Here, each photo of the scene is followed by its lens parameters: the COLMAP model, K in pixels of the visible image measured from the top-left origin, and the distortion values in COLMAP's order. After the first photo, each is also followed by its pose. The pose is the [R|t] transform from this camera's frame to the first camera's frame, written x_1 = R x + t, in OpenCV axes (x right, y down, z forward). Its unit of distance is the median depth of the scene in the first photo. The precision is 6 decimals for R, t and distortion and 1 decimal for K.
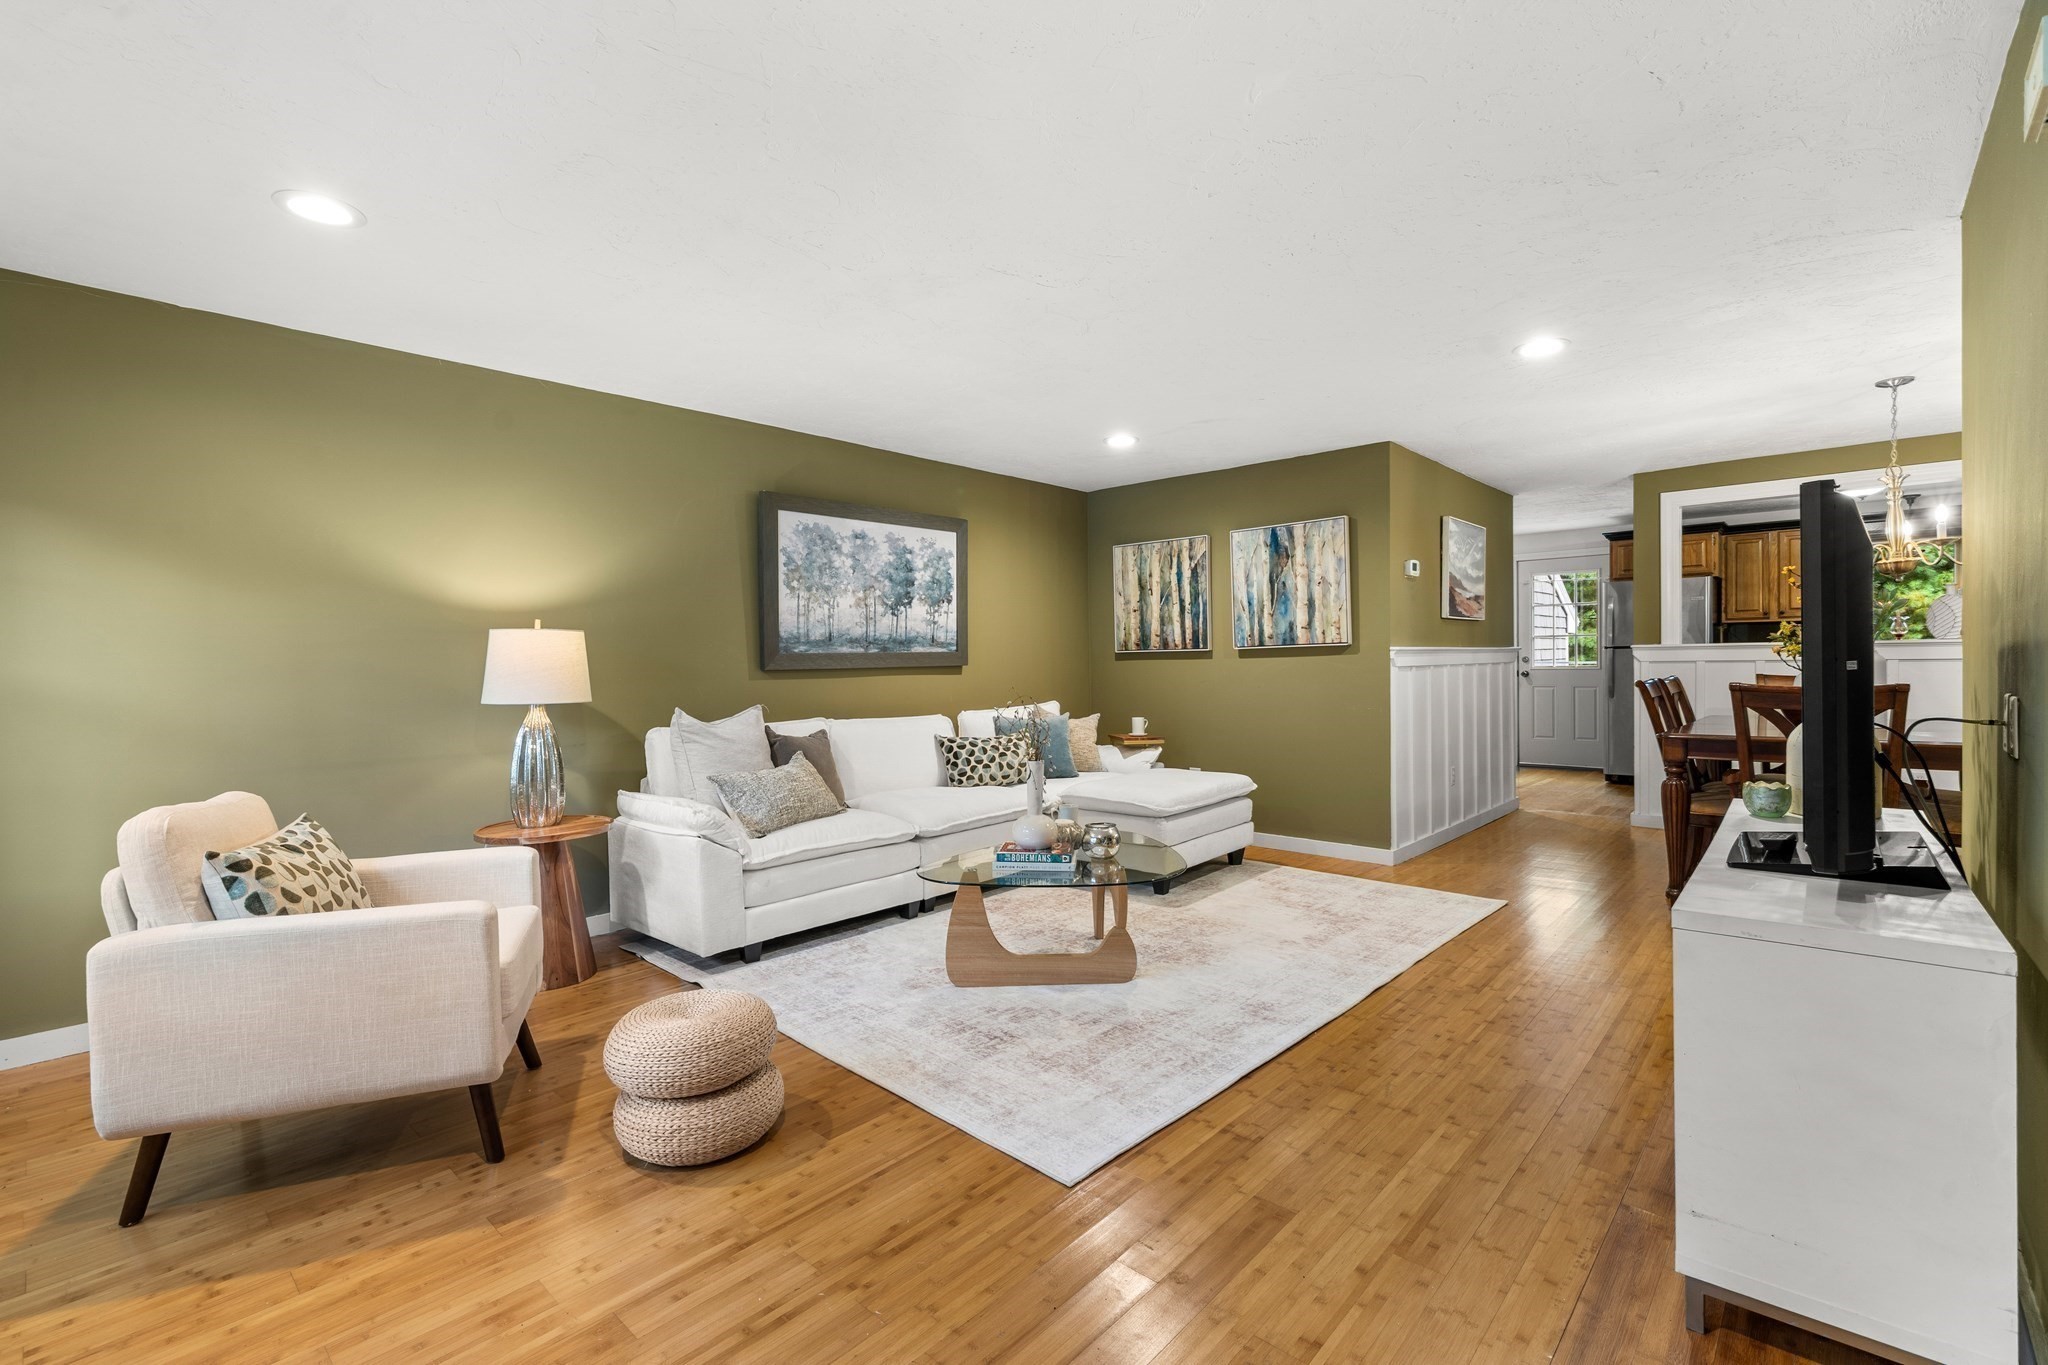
lens RADIAL K [[900.3, 0, 1021.1], [0, 900.3, 680.1], [0, 0, 1]] dist [-0.000654, -0.000479]
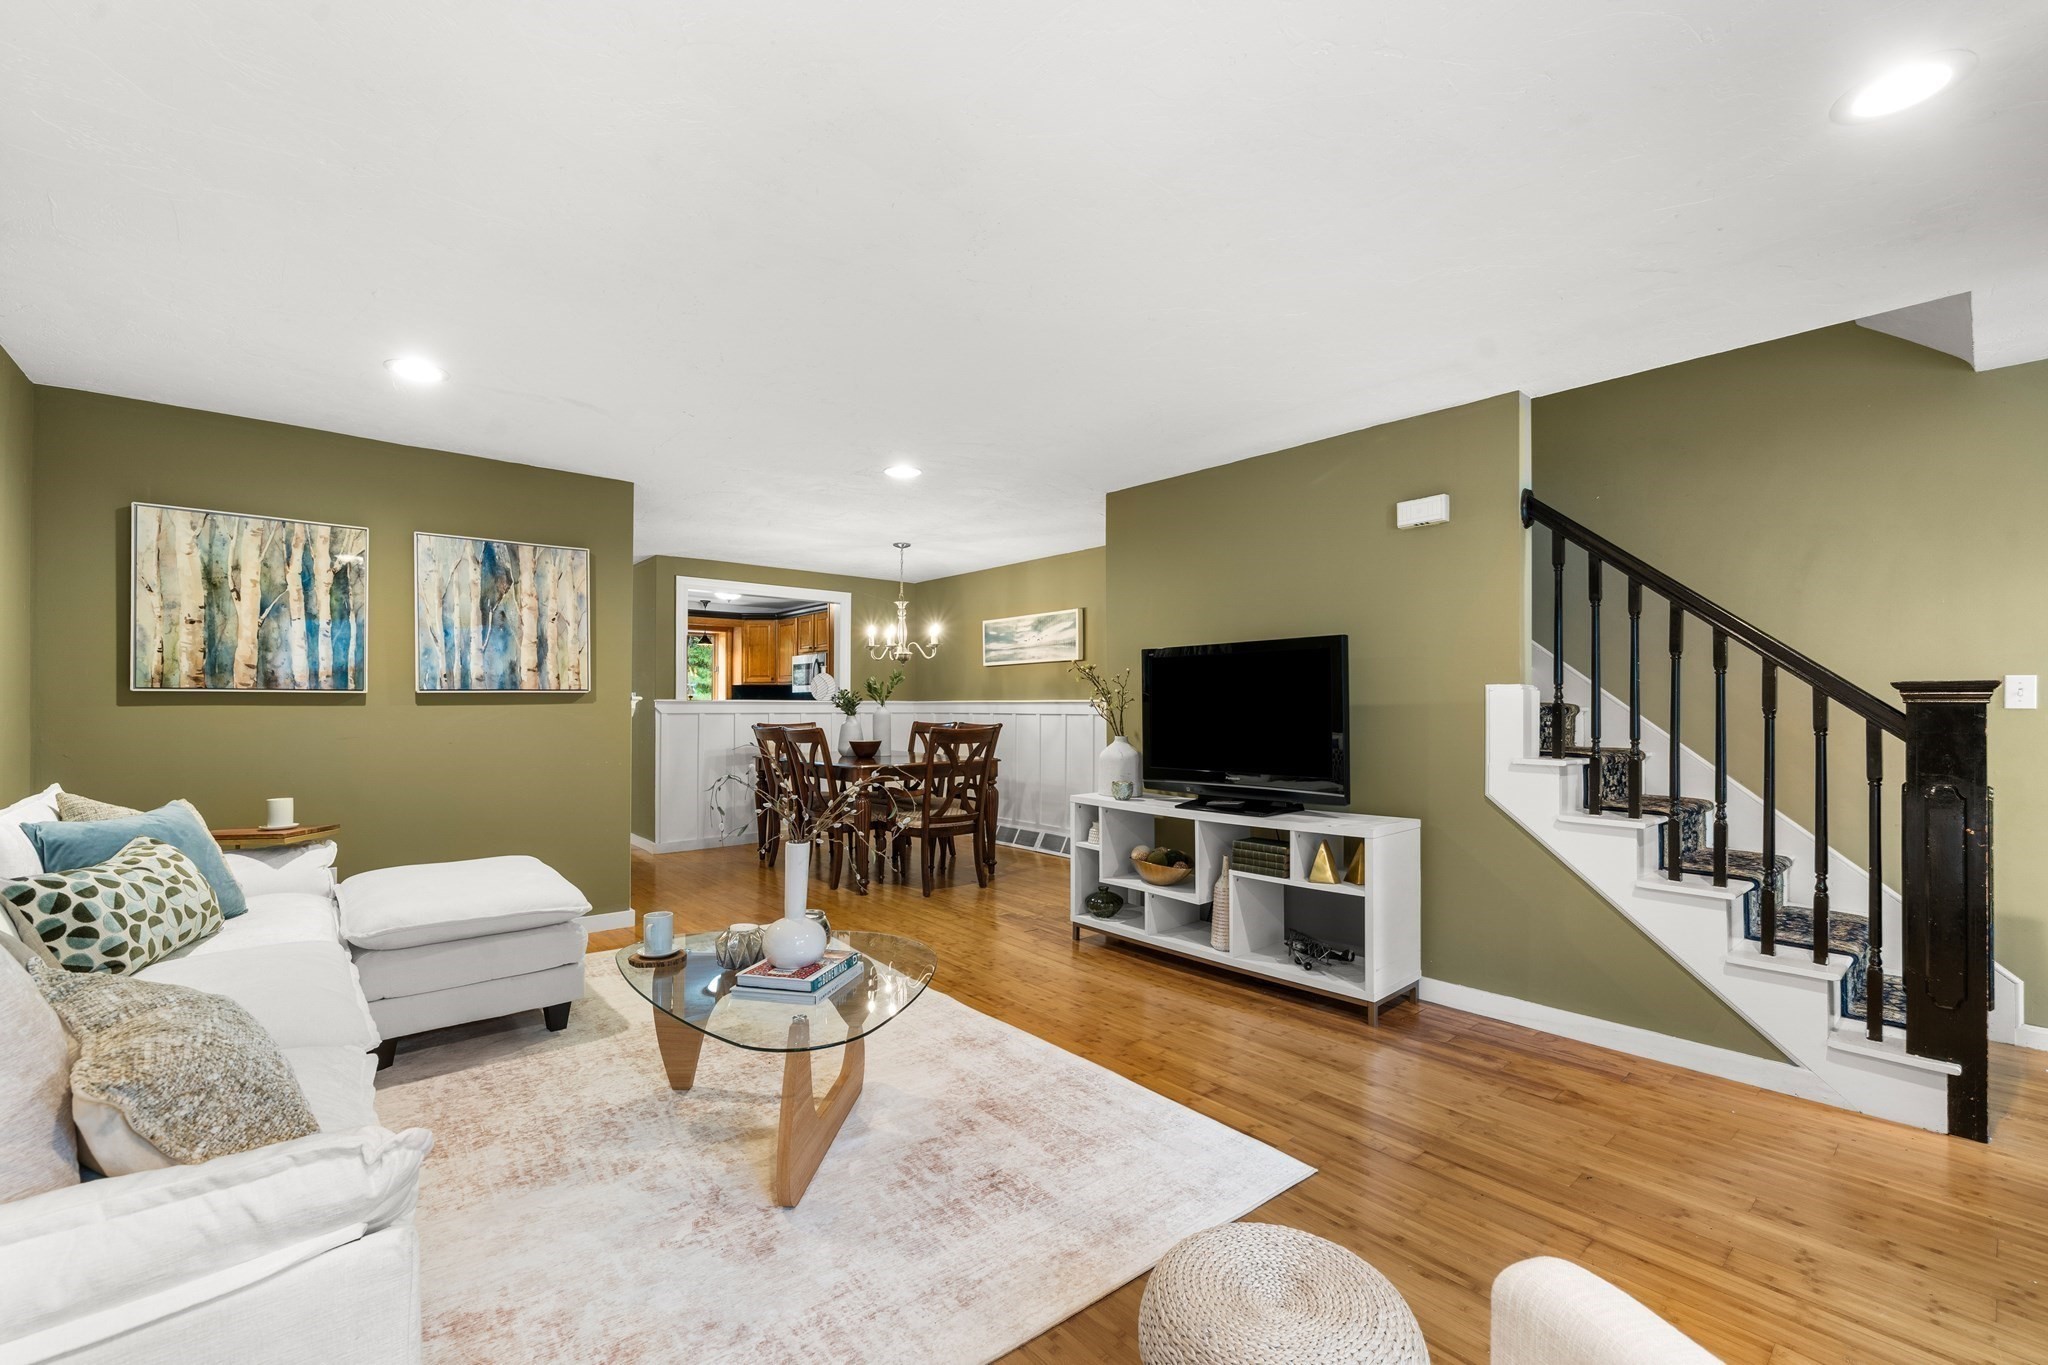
lens RADIAL K [[832.6, 0, 1017.7], [0, 832.6, 697.1], [0, 0, 1]] dist [-0.002776, -0.001589]
pose [[0.138090, 0.026547, 0.990064, -0.370524], [0.015869, 0.999453, -0.029012, -0.003460], [-0.990293, 0.019718, 0.137593, 0.429024]]
